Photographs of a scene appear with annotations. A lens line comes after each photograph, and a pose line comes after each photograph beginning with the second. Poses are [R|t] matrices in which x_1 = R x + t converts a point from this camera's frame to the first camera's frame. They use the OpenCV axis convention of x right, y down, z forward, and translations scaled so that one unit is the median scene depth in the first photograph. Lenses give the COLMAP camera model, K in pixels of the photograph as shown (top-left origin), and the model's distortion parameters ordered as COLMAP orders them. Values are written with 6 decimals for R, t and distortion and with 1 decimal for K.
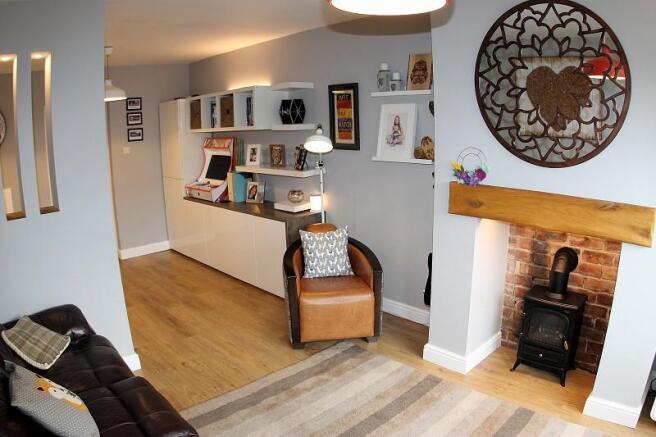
lens RADIAL K [[464.9, 0, 328.0], [0, 464.9, 218.5], [0, 0, 1]] dist [-0.319951, 0.098483]
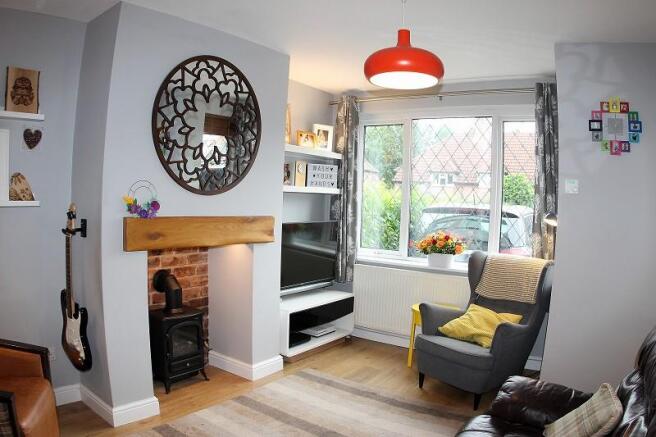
lens RADIAL K [[464.9, 0, 328.0], [0, 464.9, 218.5], [0, 0, 1]] dist [-0.319951, 0.098483]
pose [[-0.187185, -0.024642, 0.982016, -0.729936], [0.174215, 0.983005, 0.057874, -0.061832], [-0.966753, 0.181915, -0.179711, 0.812064]]
